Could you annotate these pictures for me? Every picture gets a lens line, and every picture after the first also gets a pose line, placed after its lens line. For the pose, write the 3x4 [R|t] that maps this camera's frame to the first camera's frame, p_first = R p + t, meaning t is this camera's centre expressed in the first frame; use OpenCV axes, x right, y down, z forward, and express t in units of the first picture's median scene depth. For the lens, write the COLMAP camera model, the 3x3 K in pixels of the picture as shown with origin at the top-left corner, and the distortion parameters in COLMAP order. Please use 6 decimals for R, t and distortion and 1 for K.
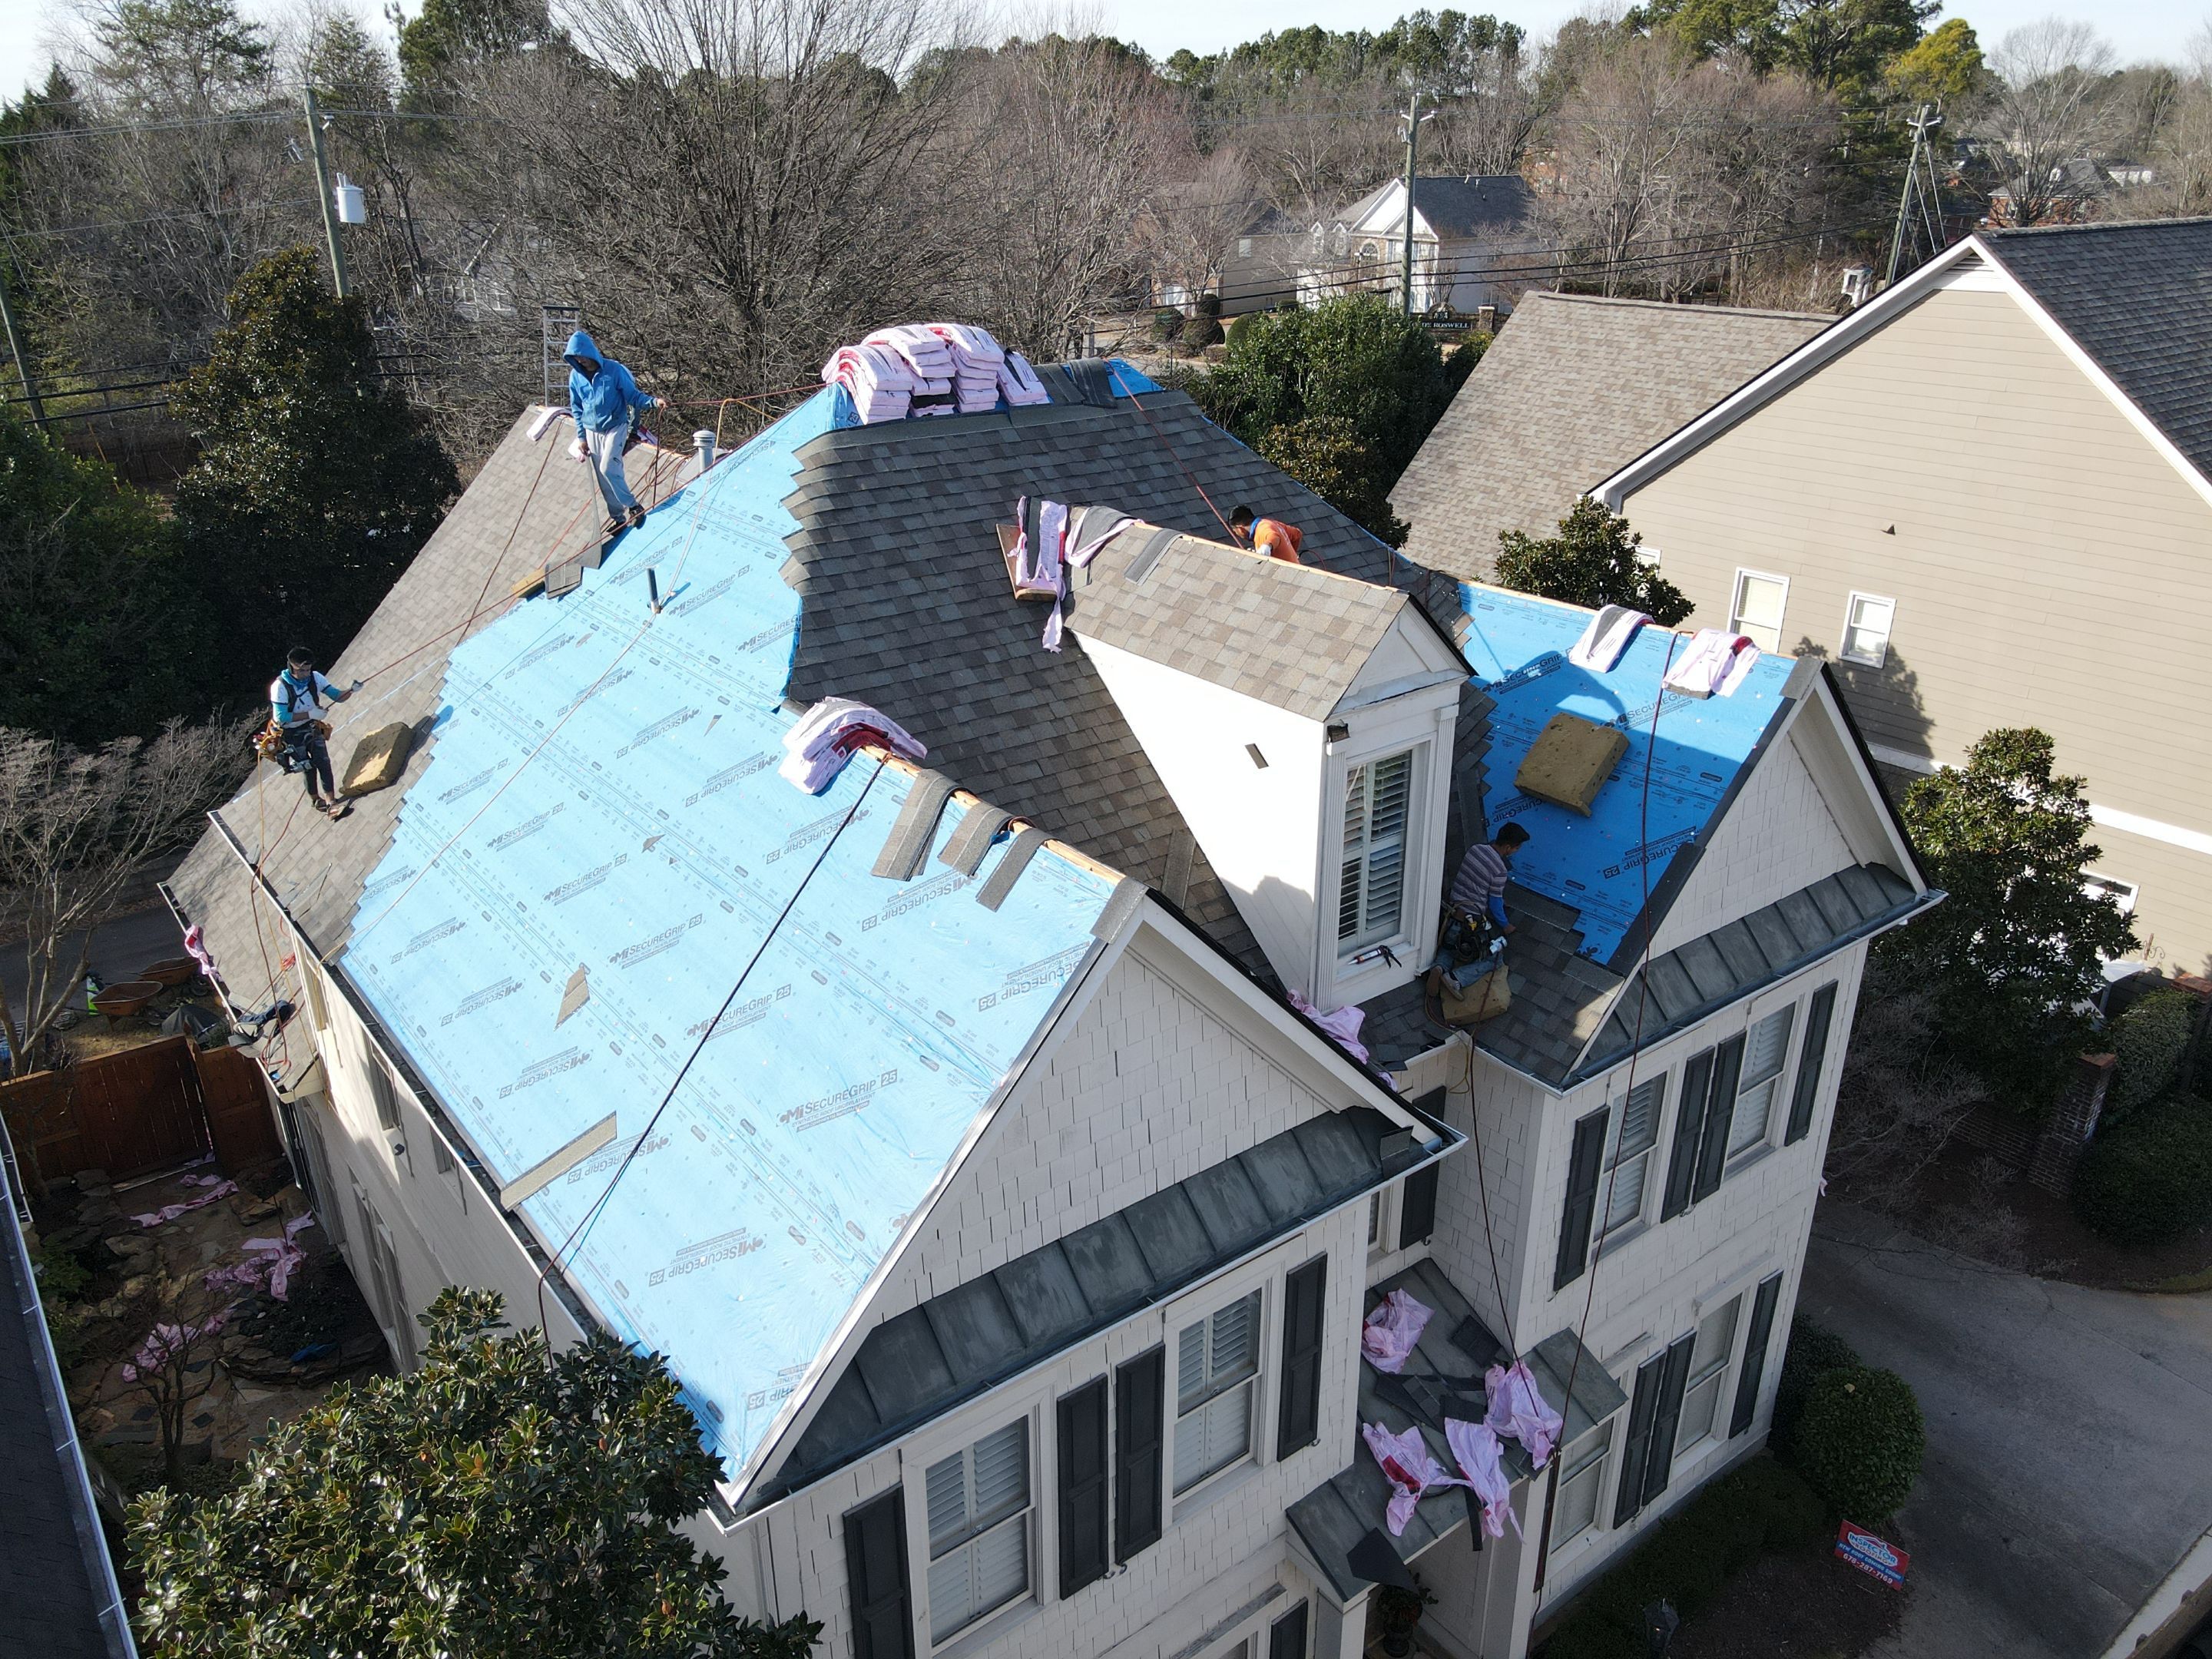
lens RADIAL K [[1601.7, 0, 1099.0], [0, 1601.7, 836.4], [0, 0, 1]] dist [0.045260, 0.008594]
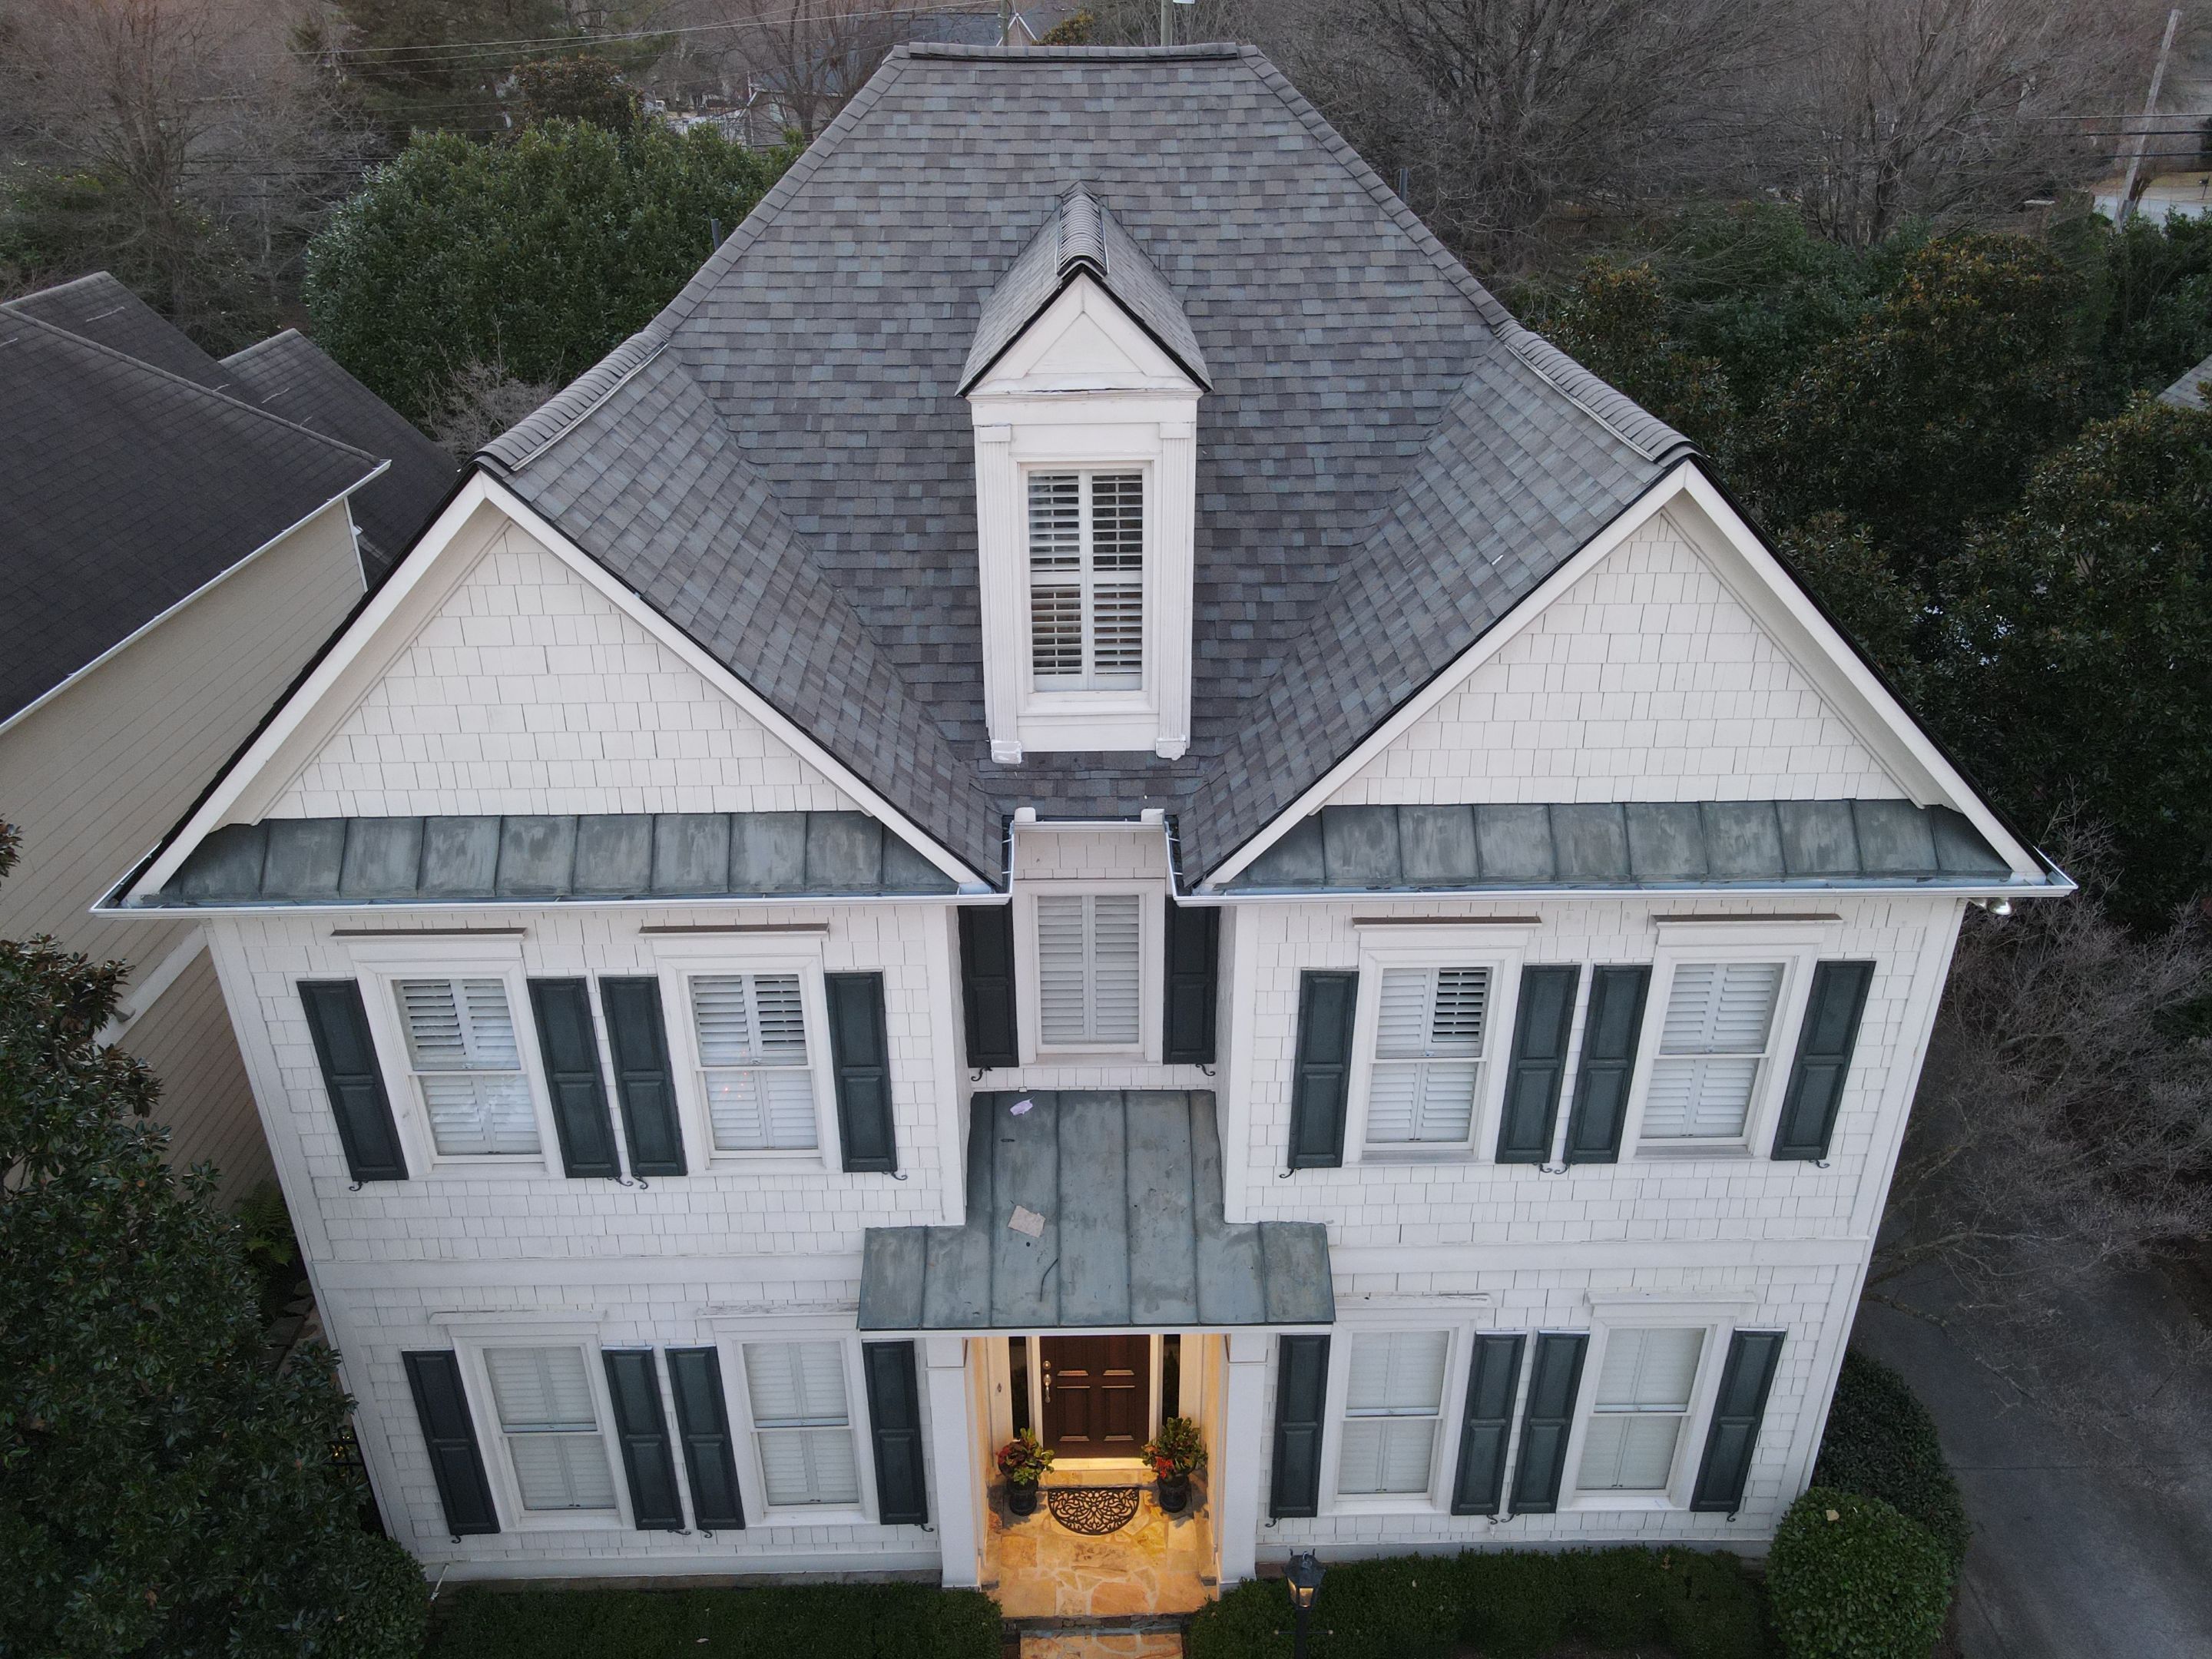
lens RADIAL K [[1601.7, 0, 1107.9], [0, 1601.7, 823.8], [0, 0, 1]] dist [0.045260, 0.008594]
pose [[0.809967, 0.273029, -0.519046, 0.667666], [-0.236469, 0.961934, 0.136989, 0.014845], [0.536690, 0.011782, 0.843697, 0.257308]]
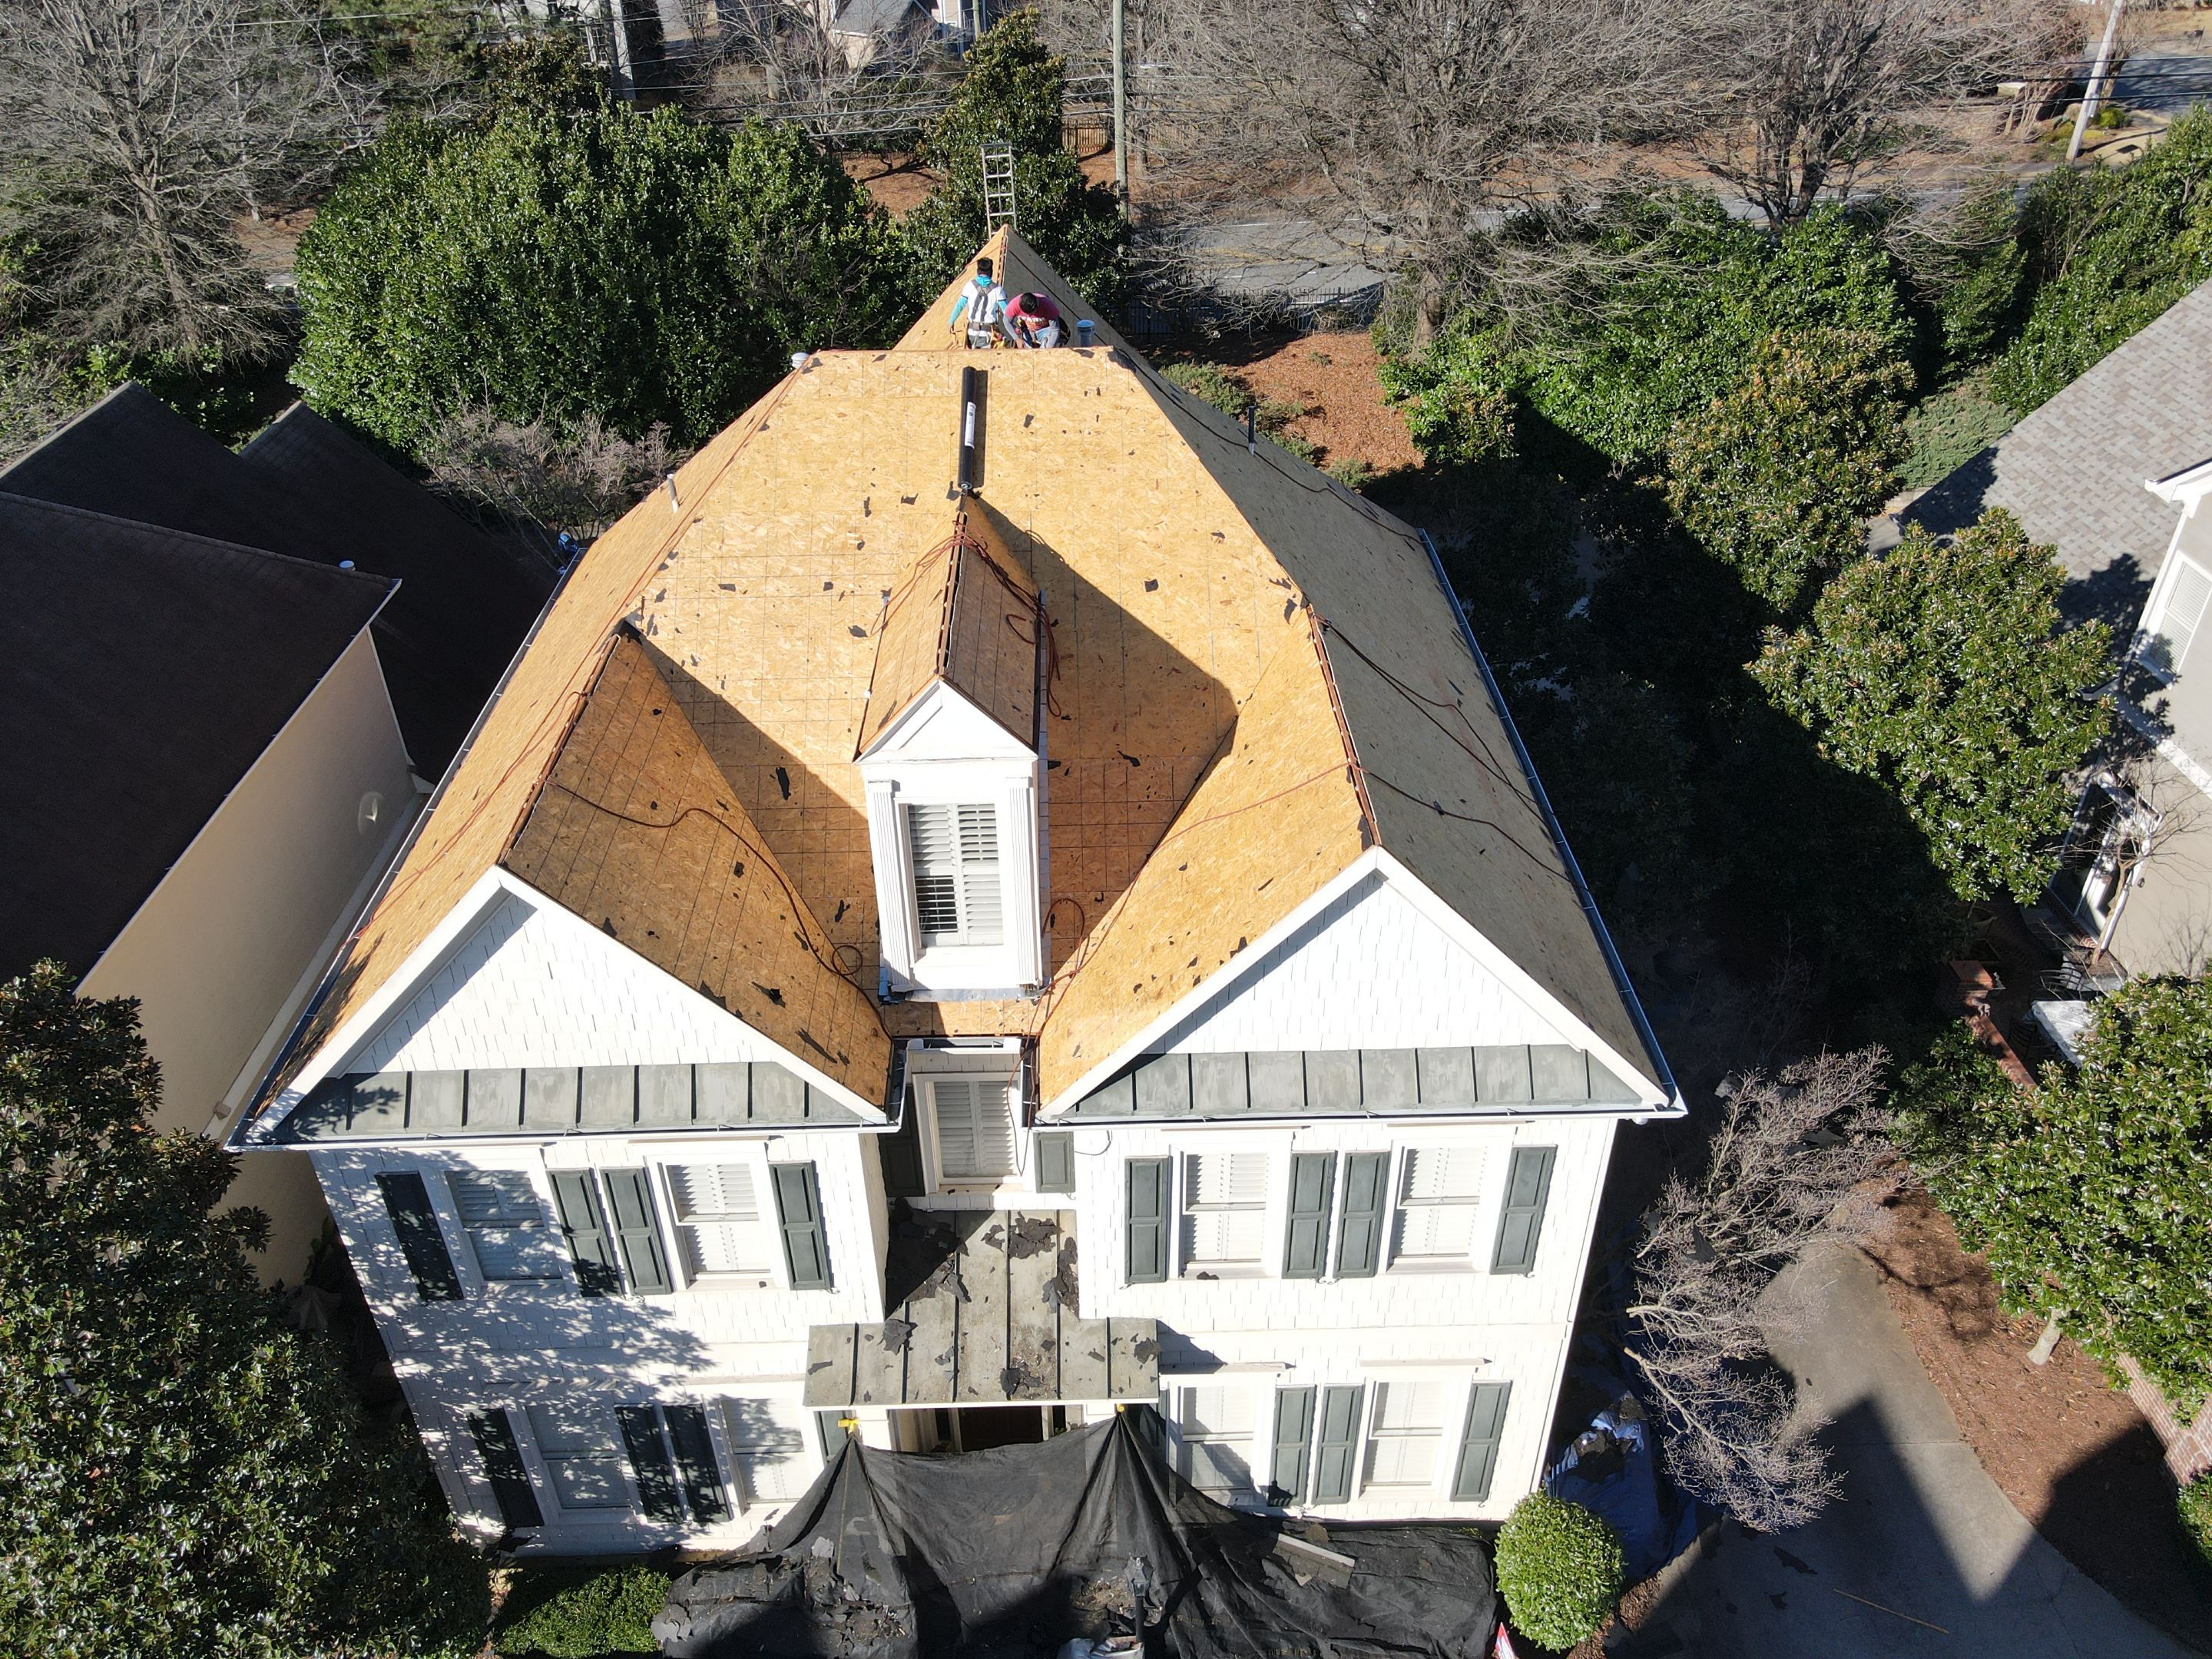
lens RADIAL K [[1601.7, 0, 1087.4], [0, 1601.7, 838.7], [0, 0, 1]] dist [0.045260, 0.008594]
pose [[0.805714, 0.326782, -0.494002, 0.800109], [-0.221739, 0.939798, 0.260021, -0.332041], [0.549232, -0.099963, 0.829669, 0.092481]]
